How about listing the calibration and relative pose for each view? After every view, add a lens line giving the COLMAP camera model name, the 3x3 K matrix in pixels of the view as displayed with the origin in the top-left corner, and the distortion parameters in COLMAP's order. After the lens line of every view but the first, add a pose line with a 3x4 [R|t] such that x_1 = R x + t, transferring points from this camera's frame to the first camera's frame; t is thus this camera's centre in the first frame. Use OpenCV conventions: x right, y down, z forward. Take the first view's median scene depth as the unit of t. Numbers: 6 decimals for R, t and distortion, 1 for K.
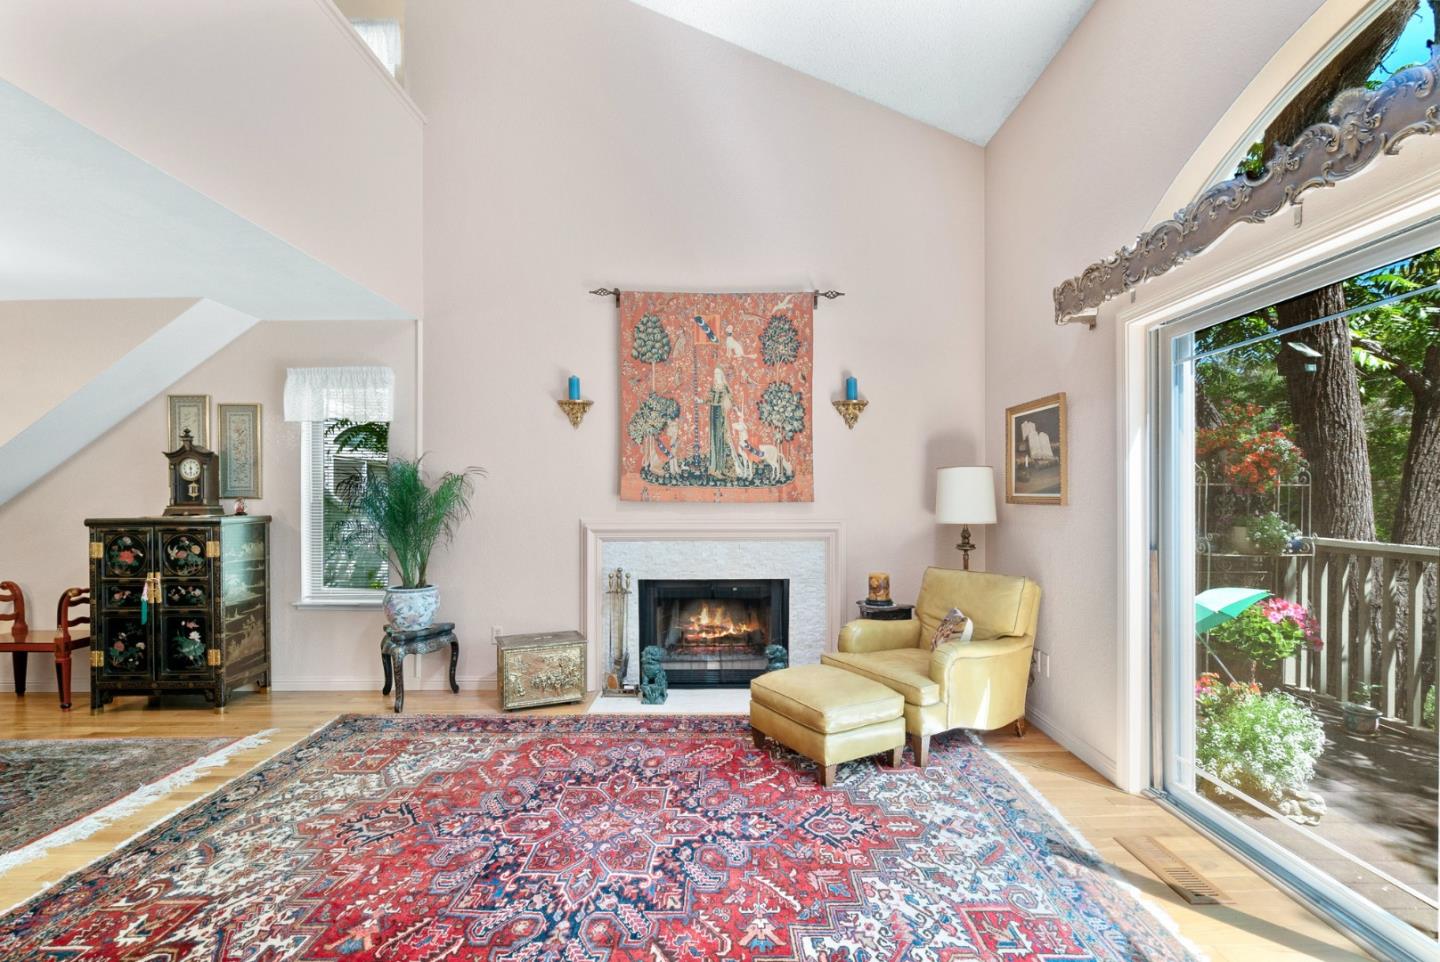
lens RADIAL K [[656.3, 0, 726.8], [0, 656.3, 499.4], [0, 0, 1]] dist [-0.006932, 0.002357]
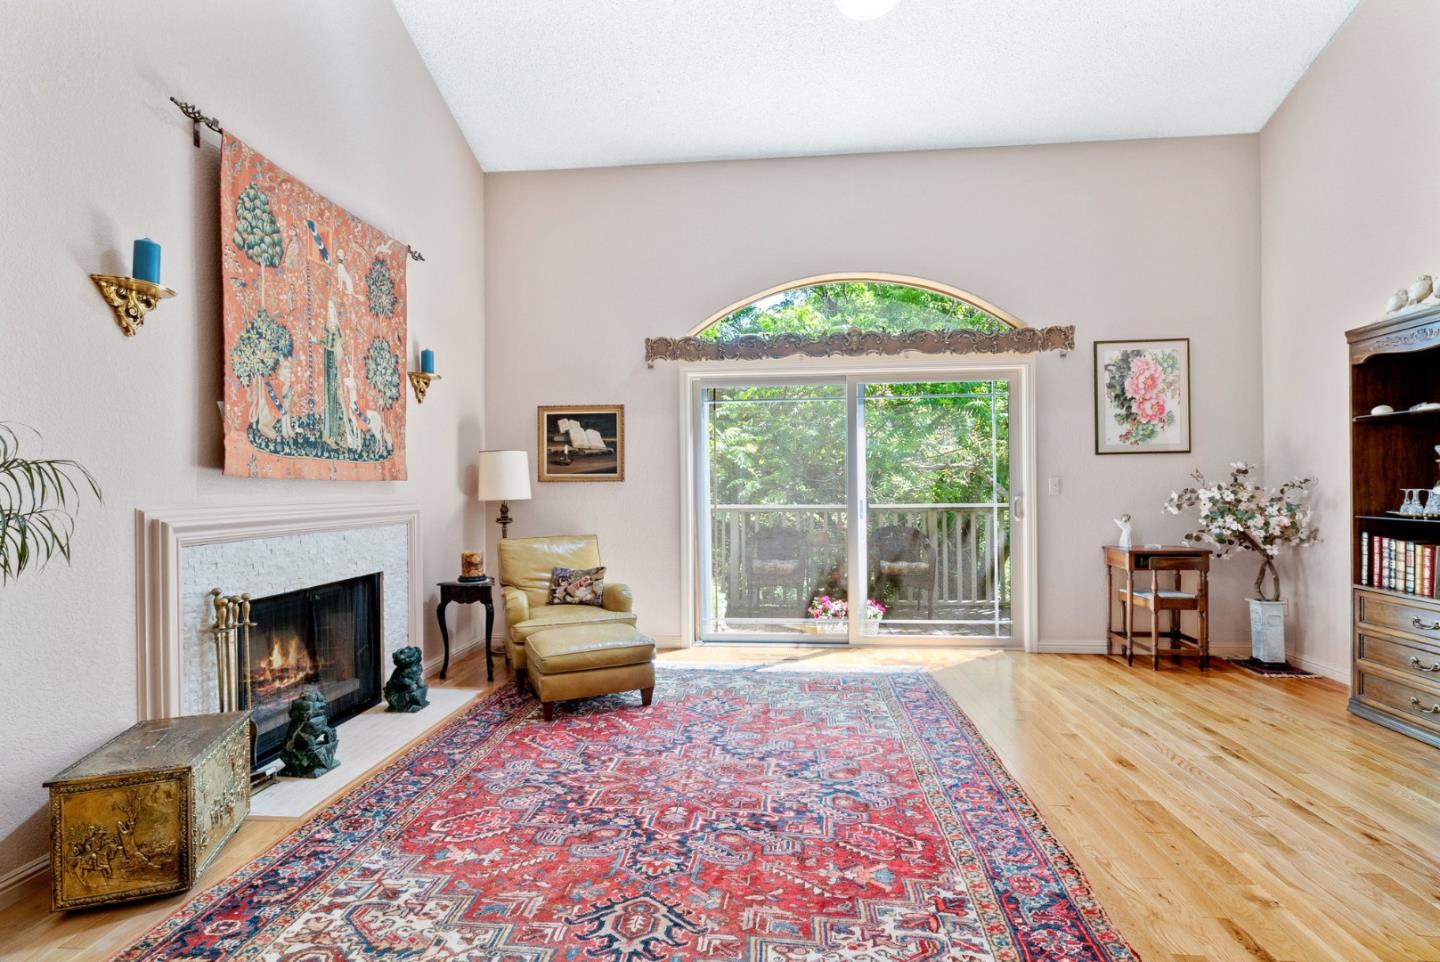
lens RADIAL K [[656.3, 0, 716.9], [0, 656.3, 483.3], [0, 0, 1]] dist [-0.006932, 0.002357]
pose [[0.105641, 0.005046, 0.994392, -0.741916], [0.014792, 0.999869, -0.006645, 0.020472], [-0.994294, 0.015411, 0.105553, 0.510674]]
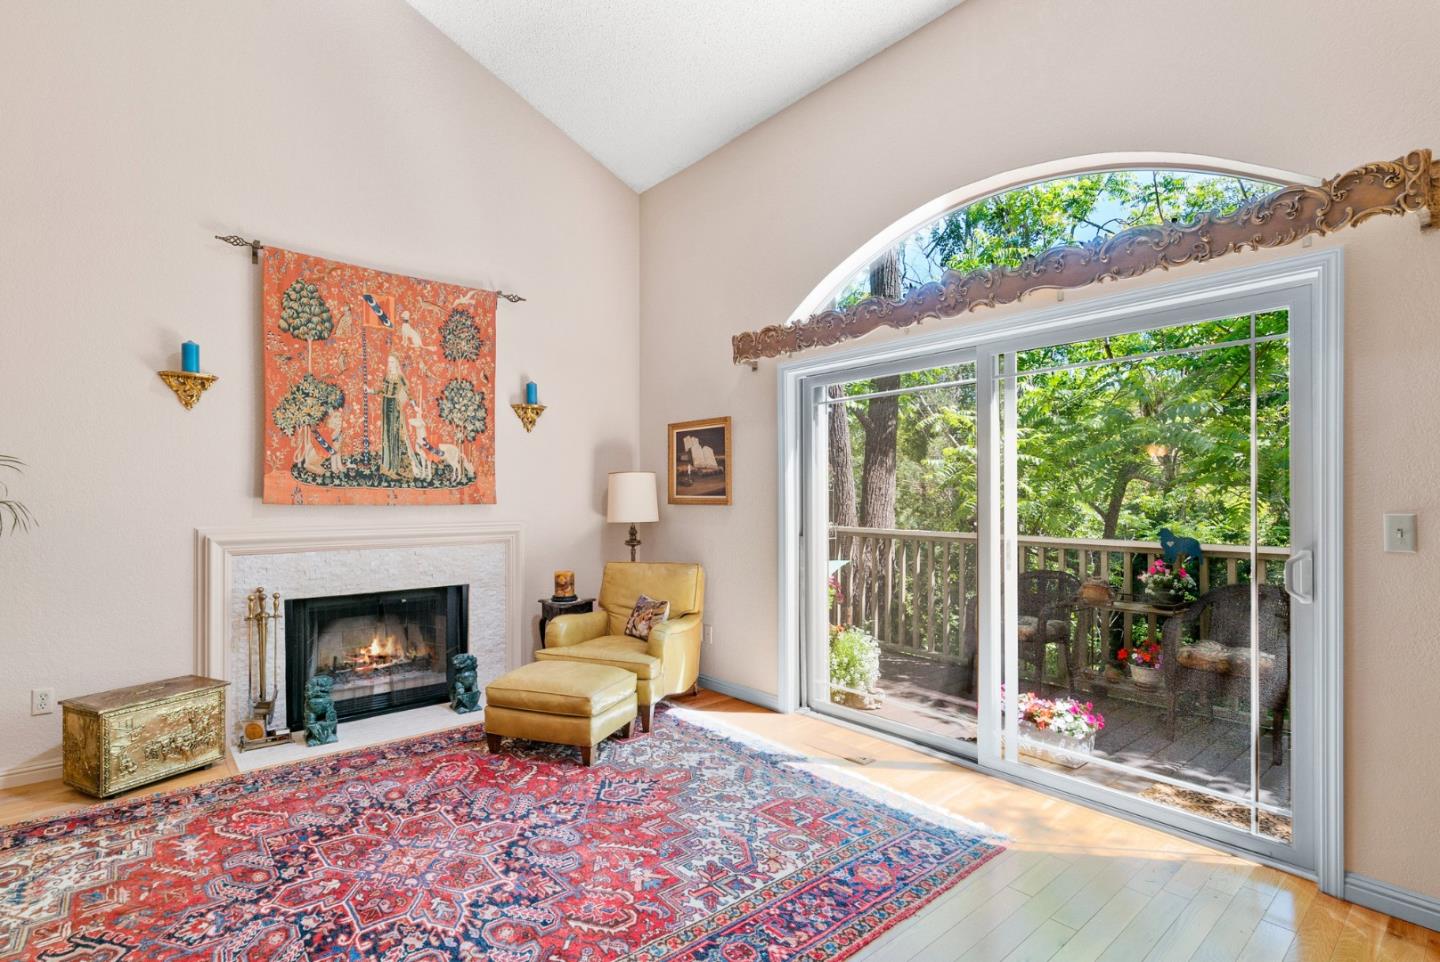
lens RADIAL K [[681.4, 0, 720.2], [0, 681.4, 494.8], [0, 0, 1]] dist [-0.004684, 0.001864]
pose [[0.765039, 0.002348, 0.643980, -0.283169], [0.004683, 0.999947, -0.009208, 0.001014], [-0.643967, 0.010060, 0.764987, -0.002784]]
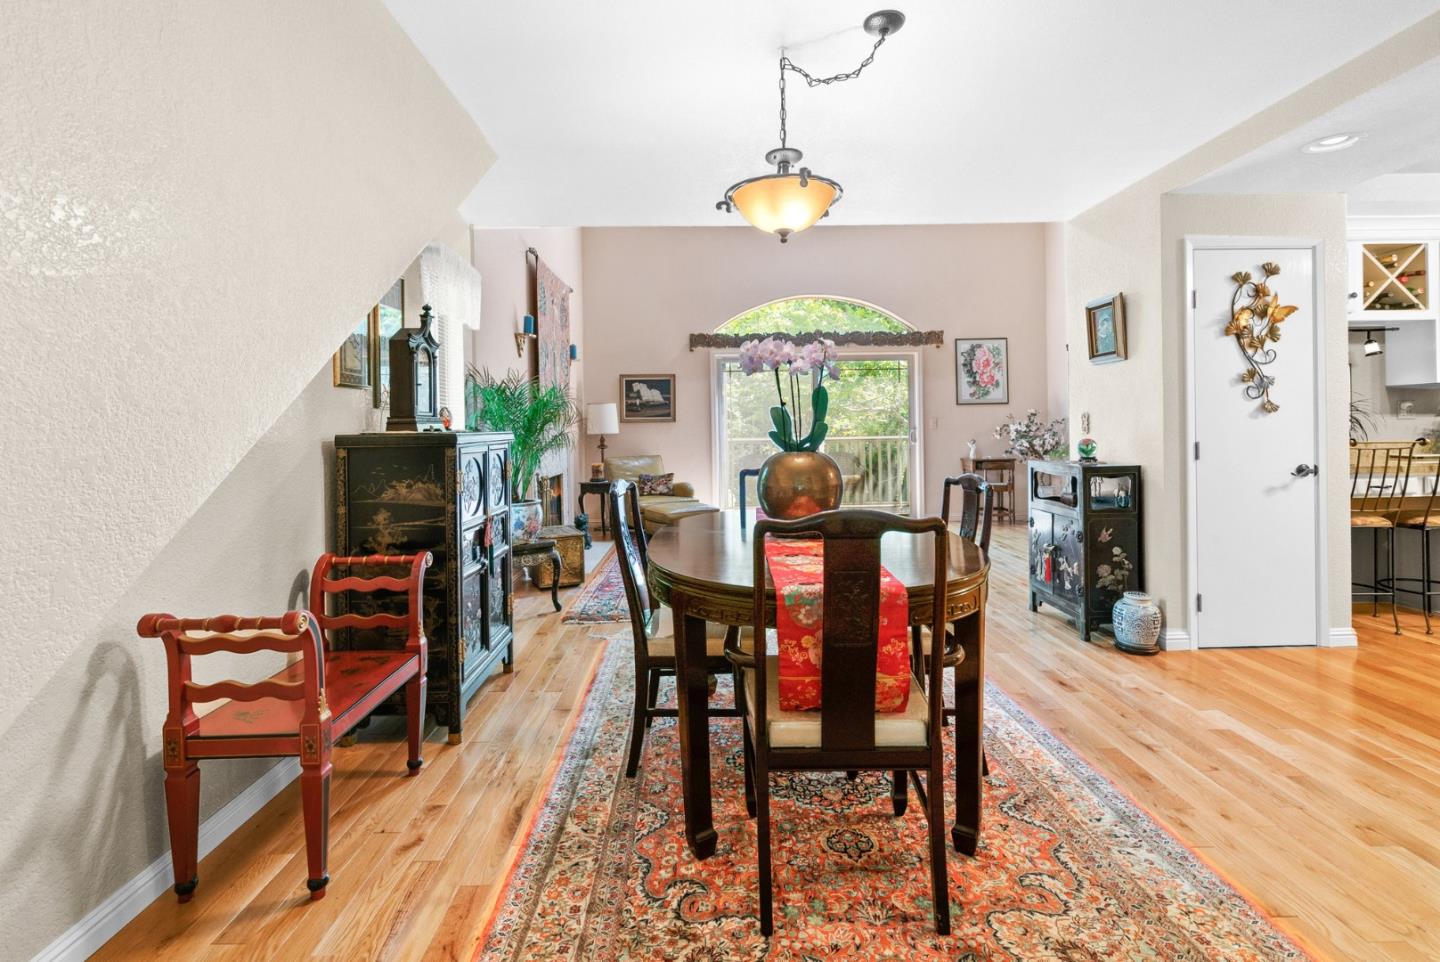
lens RADIAL K [[656.3, 0, 734.0], [0, 656.3, 427.1], [0, 0, 1]] dist [-0.006932, 0.002357]
pose [[-0.010761, 0.002648, 0.999939, -1.464818], [0.021526, 0.999765, -0.002416, 0.029433], [-0.999710, 0.021499, -0.010816, 0.655615]]
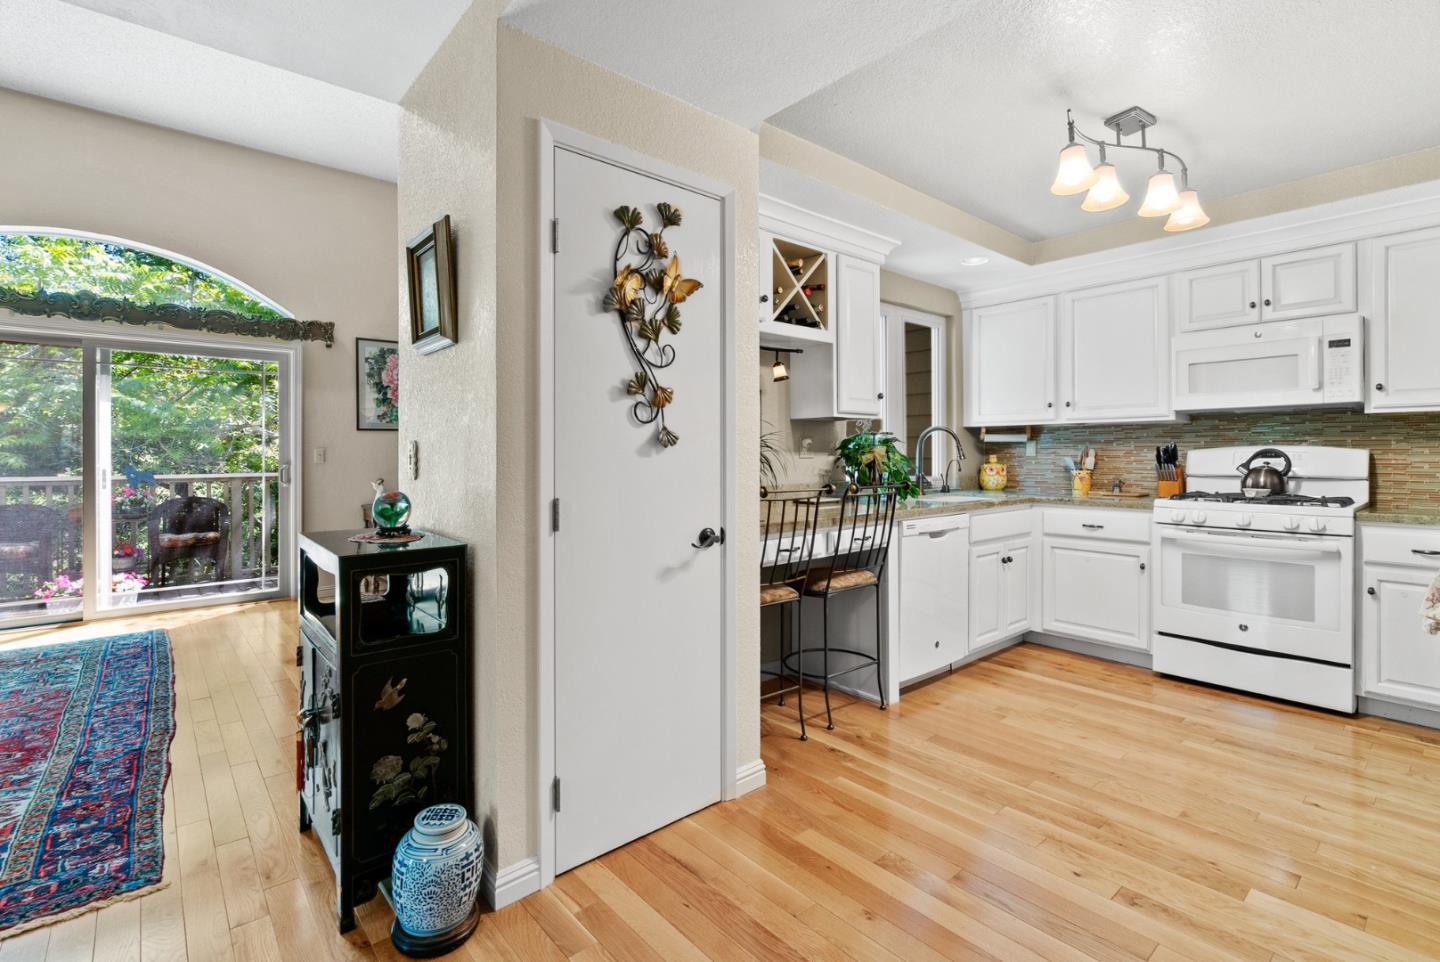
lens RADIAL K [[656.3, 0, 724.0], [0, 656.3, 456.8], [0, 0, 1]] dist [-0.006932, 0.002357]
pose [[-0.657346, 0.001397, 0.753588, -1.103641], [0.010496, 0.999918, 0.007302, 0.028021], [-0.753516, 0.012710, -0.657307, 0.312350]]
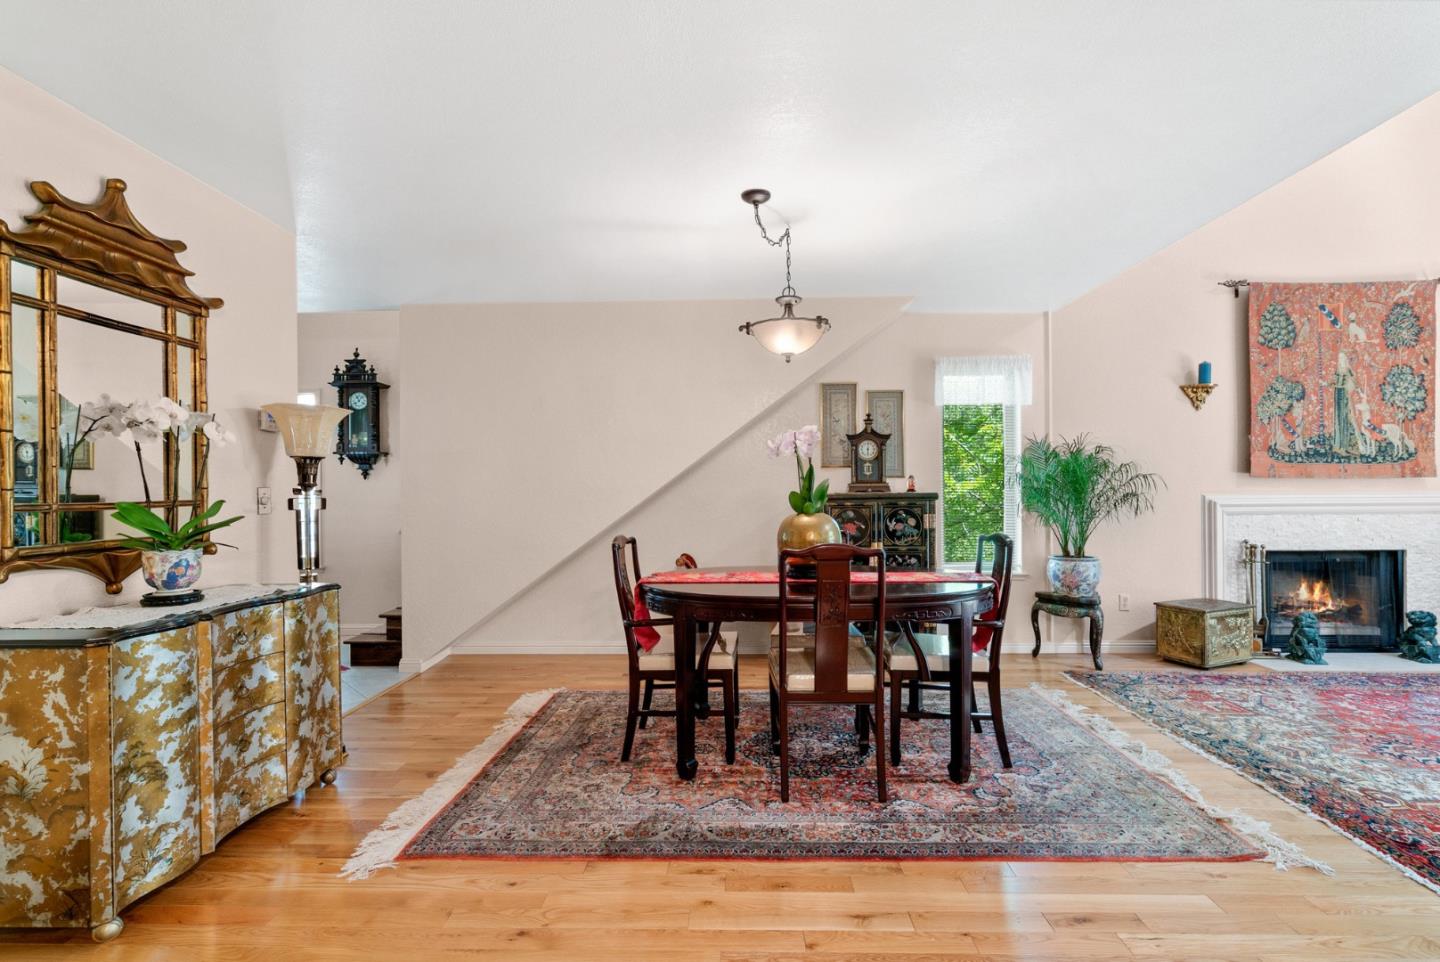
lens RADIAL K [[656.3, 0, 729.4], [0, 656.3, 492.0], [0, 0, 1]] dist [-0.006932, 0.002357]
pose [[0.999097, -0.004817, -0.042207, -1.013374], [0.004659, 0.999982, -0.003841, 0.027841], [0.042225, 0.003641, 0.999101, -0.110587]]
